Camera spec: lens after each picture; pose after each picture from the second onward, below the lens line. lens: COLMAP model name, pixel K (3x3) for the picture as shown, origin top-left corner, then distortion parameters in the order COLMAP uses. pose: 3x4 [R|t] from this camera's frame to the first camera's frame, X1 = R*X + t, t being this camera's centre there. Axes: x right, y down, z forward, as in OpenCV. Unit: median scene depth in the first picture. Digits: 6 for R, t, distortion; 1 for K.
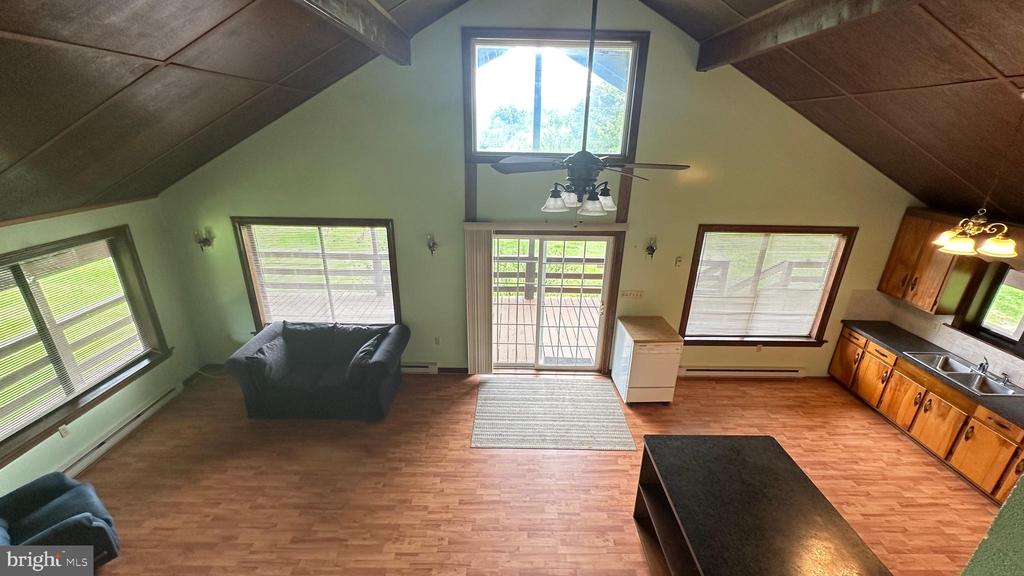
lens RADIAL K [[409.2, 0, 514.5], [0, 409.2, 288.4], [0, 0, 1]] dist [-0.001071, 0.000391]
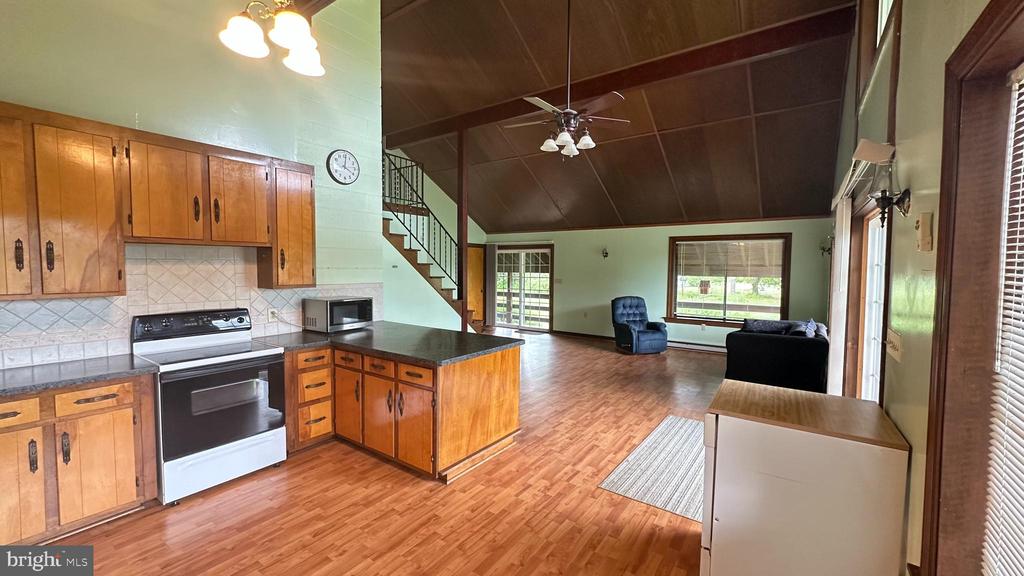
lens RADIAL K [[409.2, 0, 511.3], [0, 409.2, 287.8], [0, 0, 1]] dist [-0.001071, 0.000391]
pose [[-0.584025, 0.017963, -0.811537, 0.908705], [-0.307992, 0.920092, 0.242014, -0.015281], [0.751036, 0.391289, -0.531825, 1.117439]]
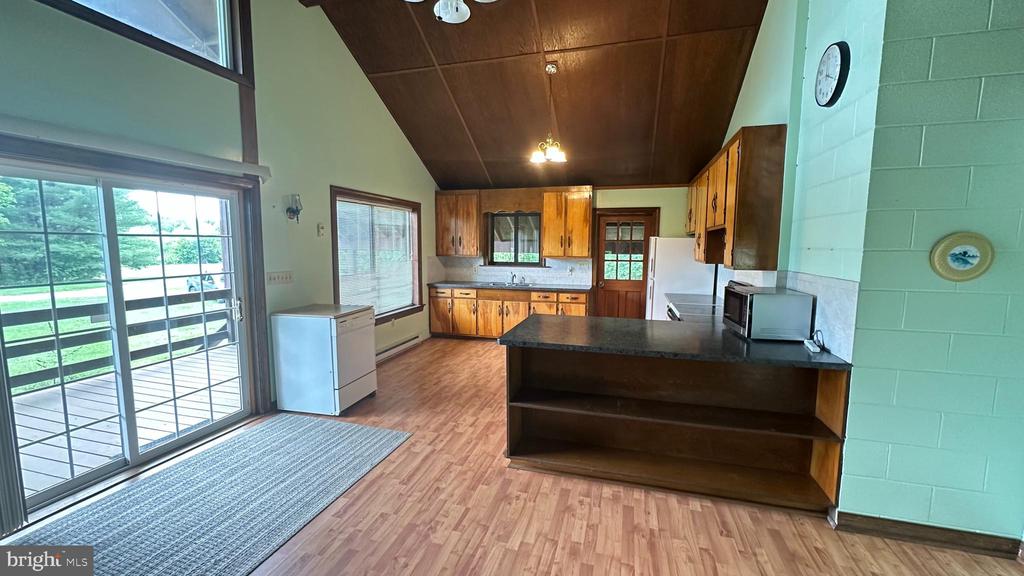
lens RADIAL K [[409.2, 0, 511.5], [0, 409.2, 287.2], [0, 0, 1]] dist [-0.001071, 0.000391]
pose [[0.283295, -0.116741, 0.951901, -0.336457], [0.341964, 0.939617, 0.013462, 0.192770], [-0.895994, 0.321702, 0.306110, 0.515778]]
